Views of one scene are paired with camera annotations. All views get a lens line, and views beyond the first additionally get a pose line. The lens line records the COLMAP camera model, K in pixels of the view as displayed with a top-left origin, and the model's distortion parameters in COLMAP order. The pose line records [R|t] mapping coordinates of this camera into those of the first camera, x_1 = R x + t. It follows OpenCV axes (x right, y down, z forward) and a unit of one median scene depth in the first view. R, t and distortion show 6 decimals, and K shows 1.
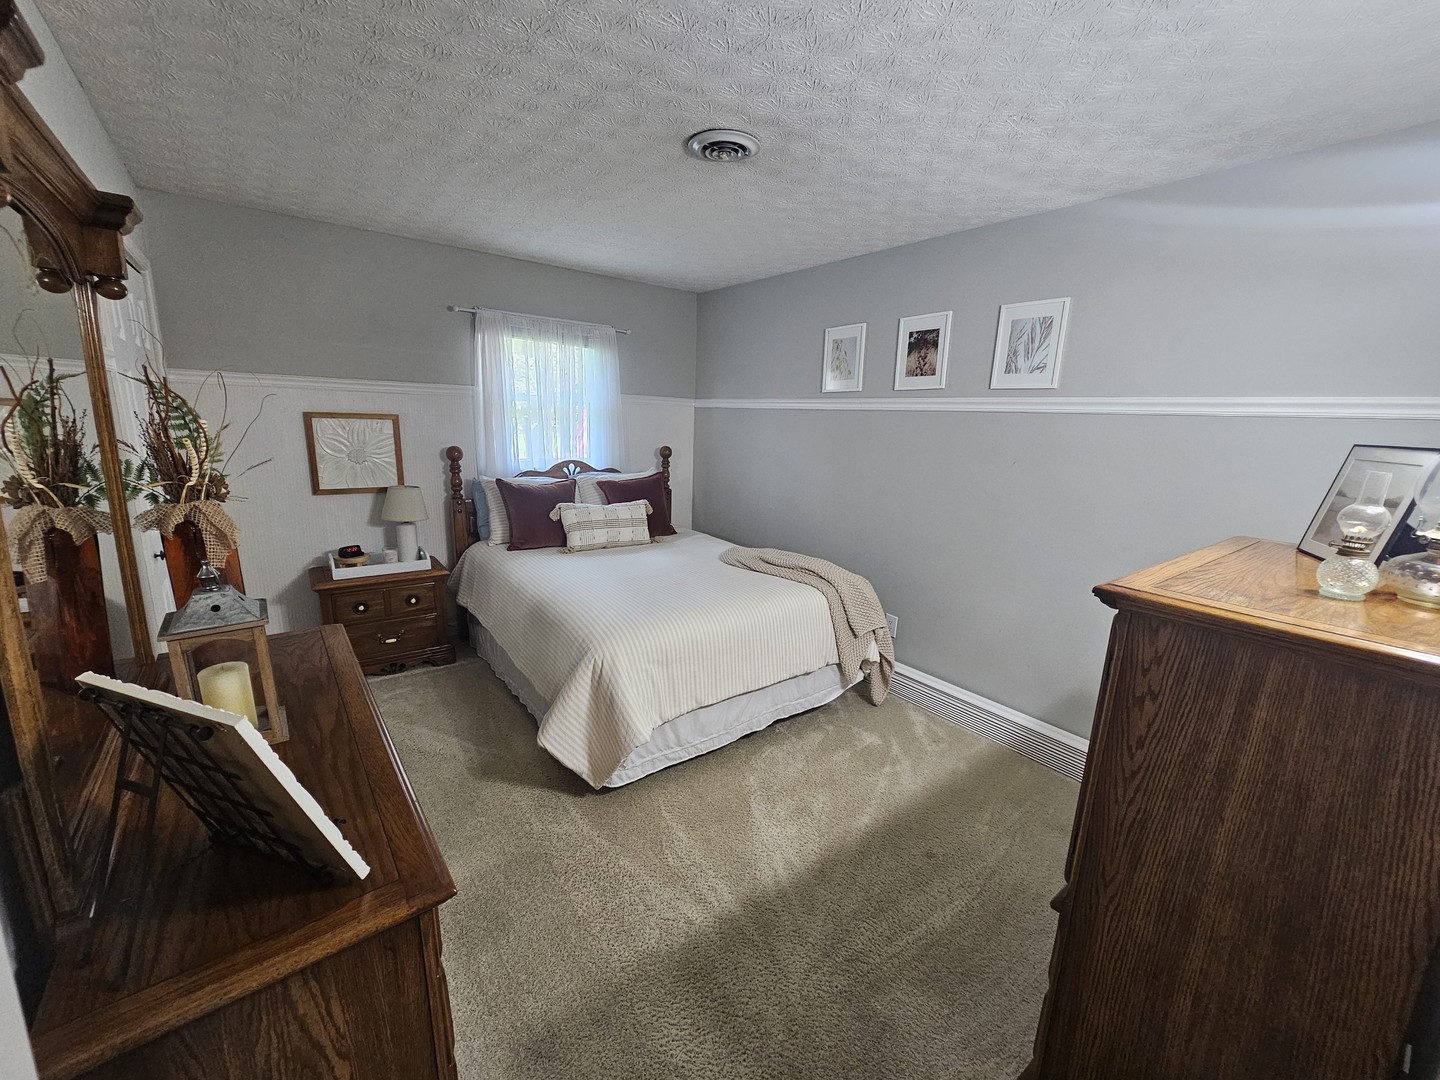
lens RADIAL K [[586.8, 0, 721.5], [0, 586.8, 540.3], [0, 0, 1]] dist [-0.003301, 0.002006]
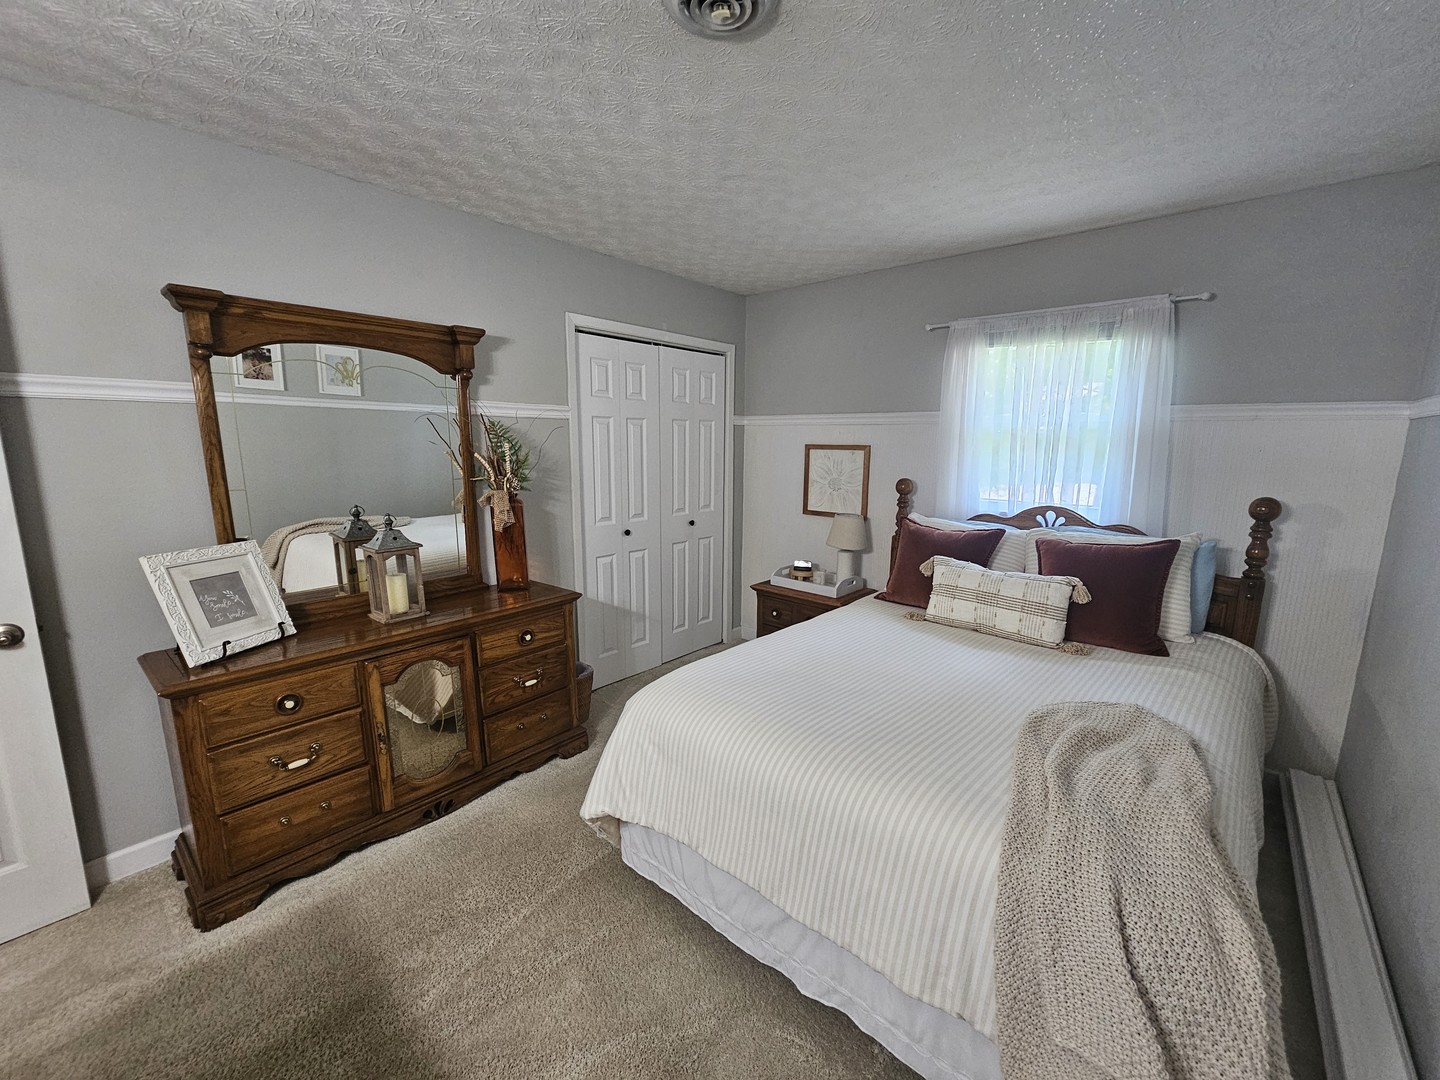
lens RADIAL K [[586.8, 0, 721.0], [0, 586.8, 542.0], [0, 0, 1]] dist [-0.003301, 0.002006]
pose [[0.192810, 0.134613, -0.971959, 0.385322], [-0.204364, 0.974332, 0.094401, -0.089450], [0.959719, 0.180432, 0.215371, 0.533941]]
